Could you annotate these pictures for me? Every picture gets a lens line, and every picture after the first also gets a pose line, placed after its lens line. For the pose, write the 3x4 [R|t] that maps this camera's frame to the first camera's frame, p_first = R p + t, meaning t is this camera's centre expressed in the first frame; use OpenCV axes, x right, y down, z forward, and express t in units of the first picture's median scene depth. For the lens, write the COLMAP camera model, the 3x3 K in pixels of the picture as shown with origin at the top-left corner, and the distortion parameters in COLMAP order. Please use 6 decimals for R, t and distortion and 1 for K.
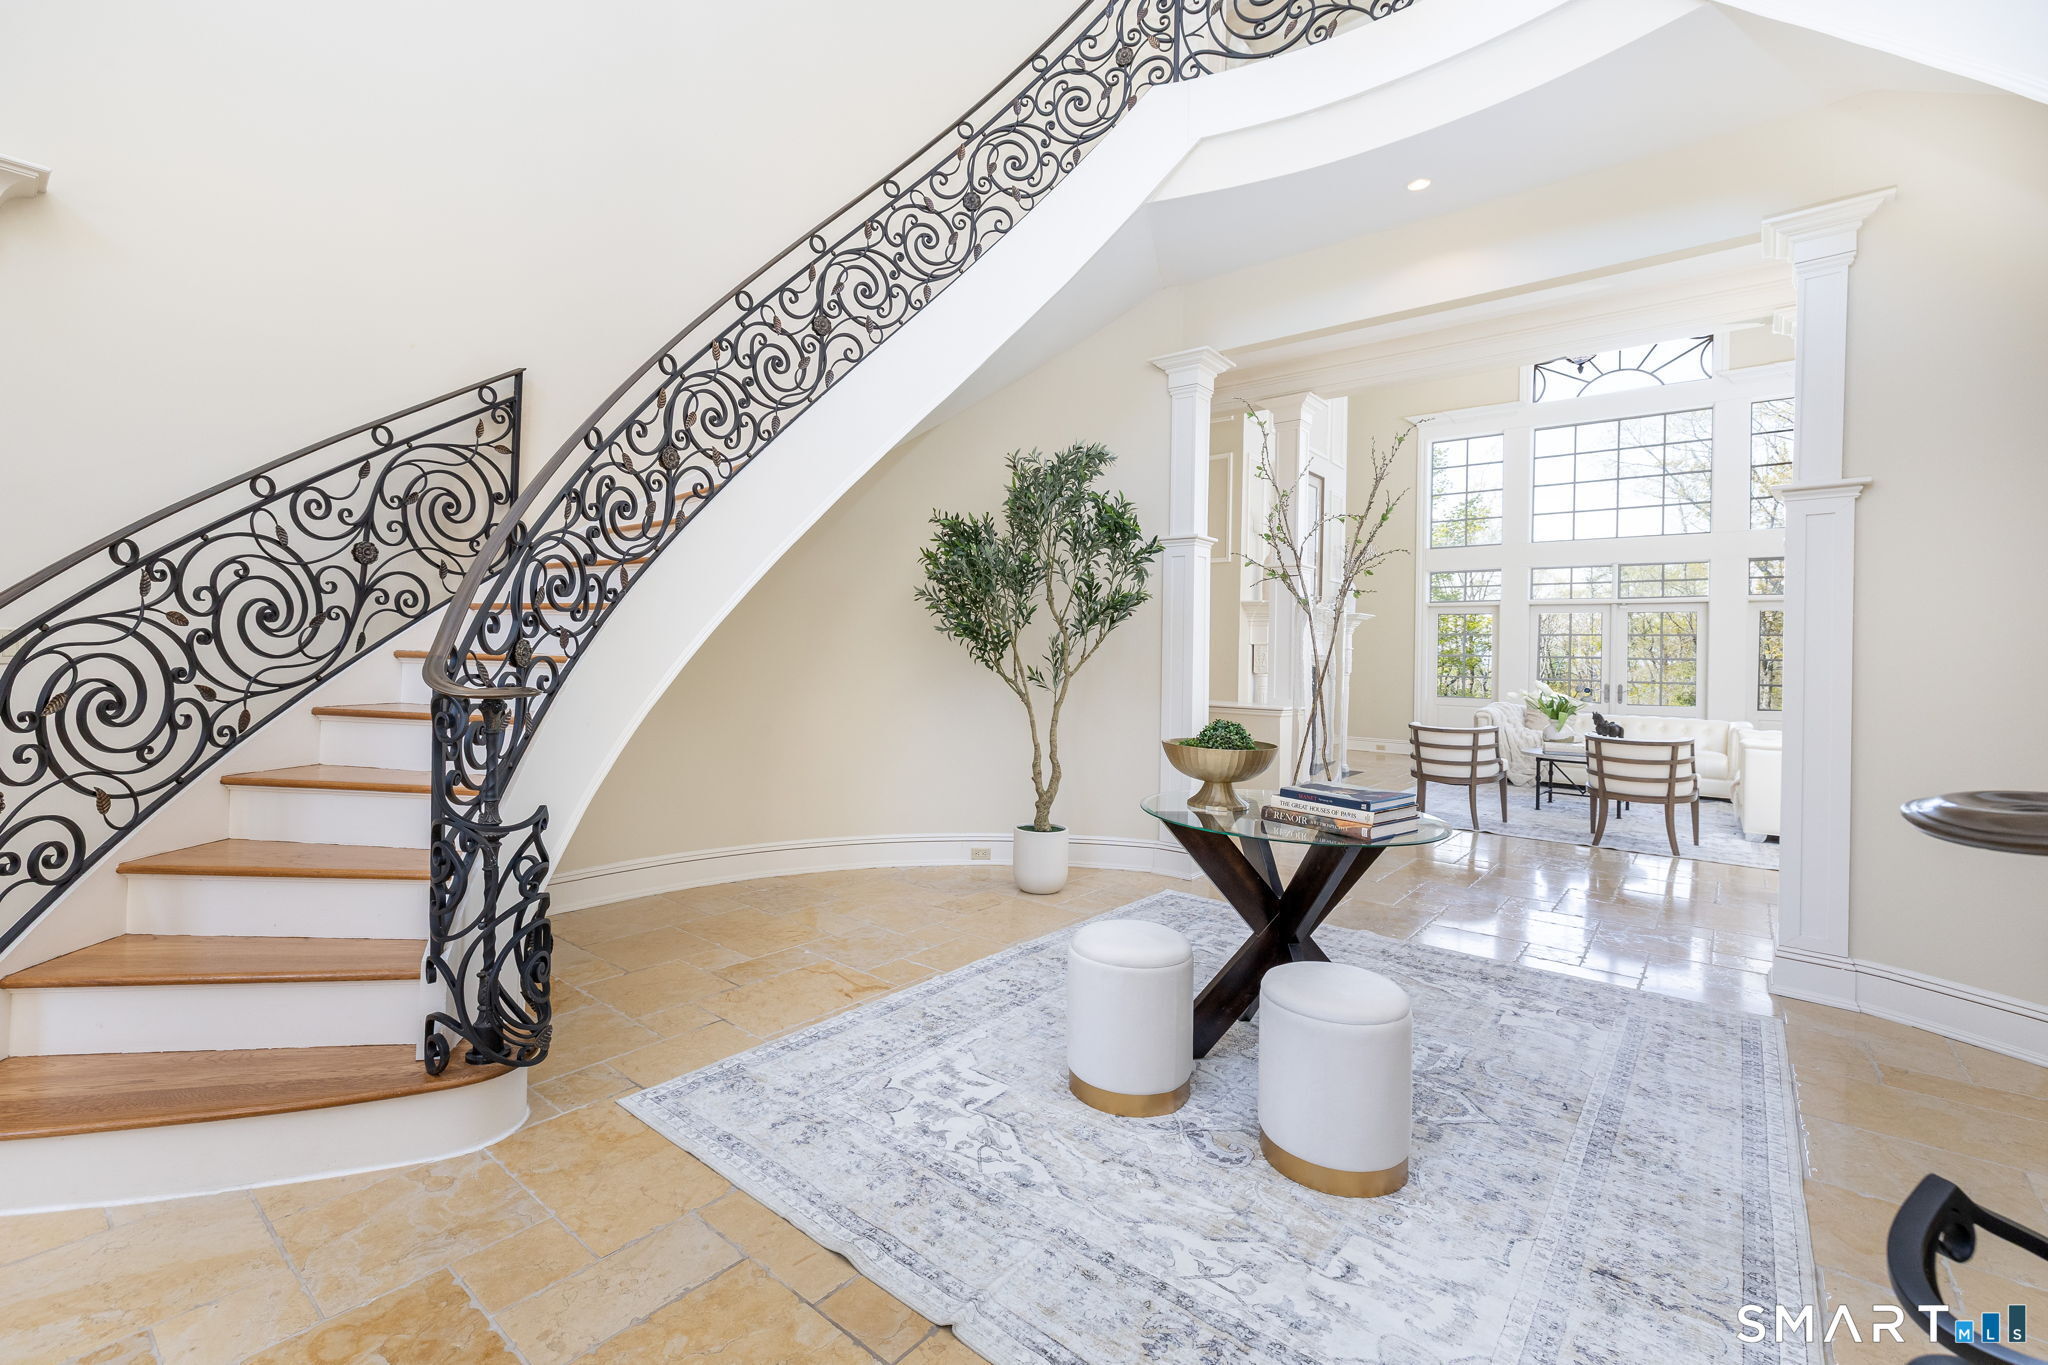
lens RADIAL K [[856.7, 0, 1016.6], [0, 856.7, 646.9], [0, 0, 1]] dist [0.000500, -0.000040]
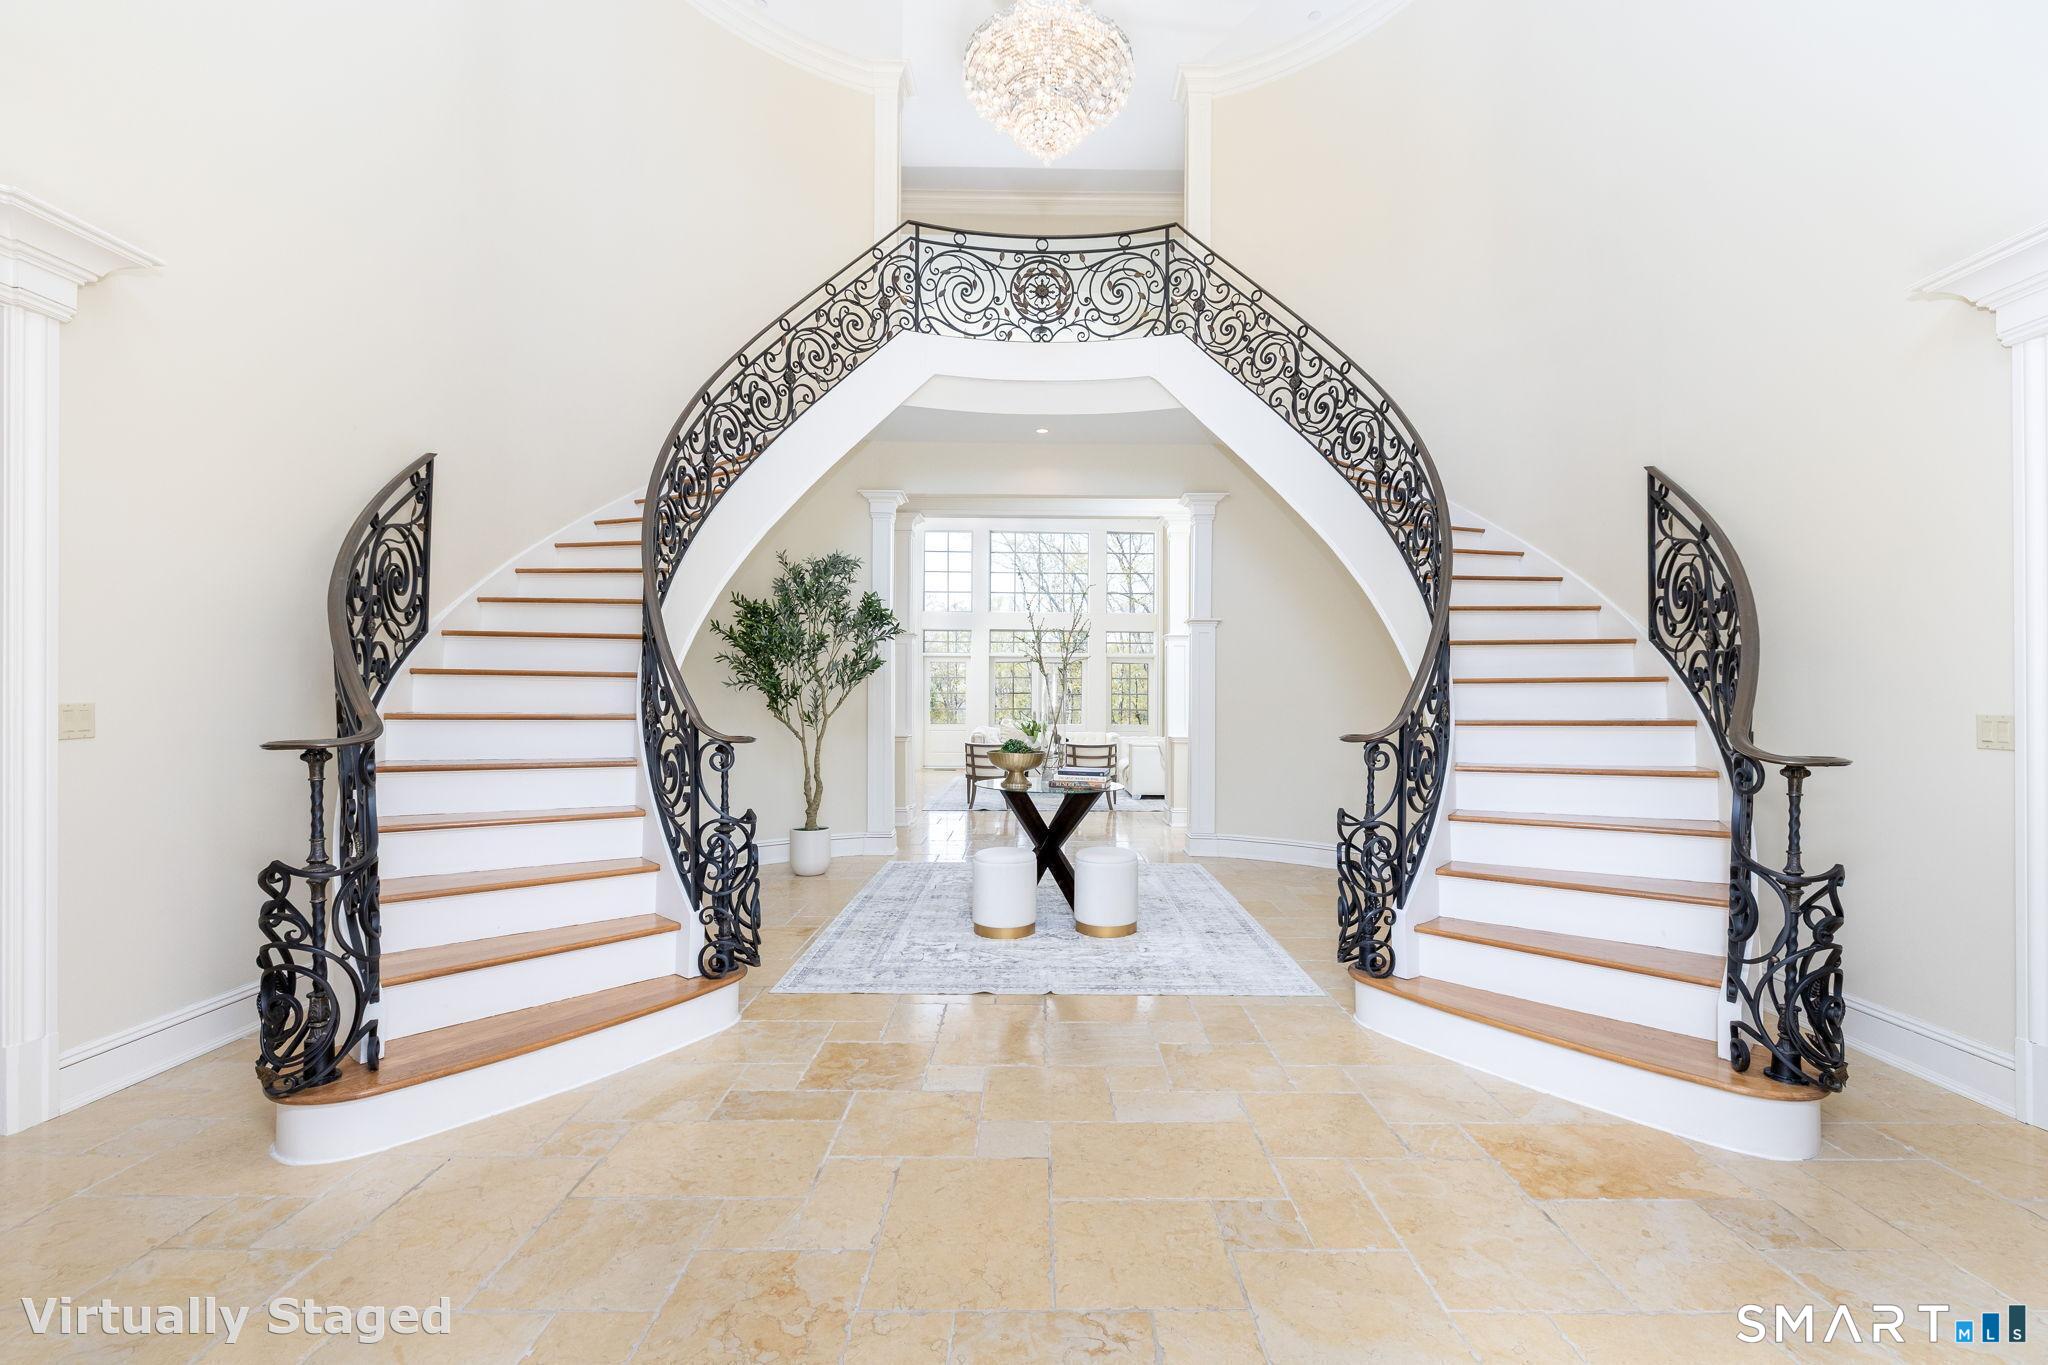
lens RADIAL K [[864.9, 0, 1024.0], [0, 864.9, 682.5], [0, 0, 1]] dist [-0.000230, -0.000054]
pose [[0.767796, -0.005484, 0.640670, -0.662337], [0.003841, 0.999985, 0.003956, -0.030622], [-0.640682, -0.000577, 0.767806, -0.317761]]
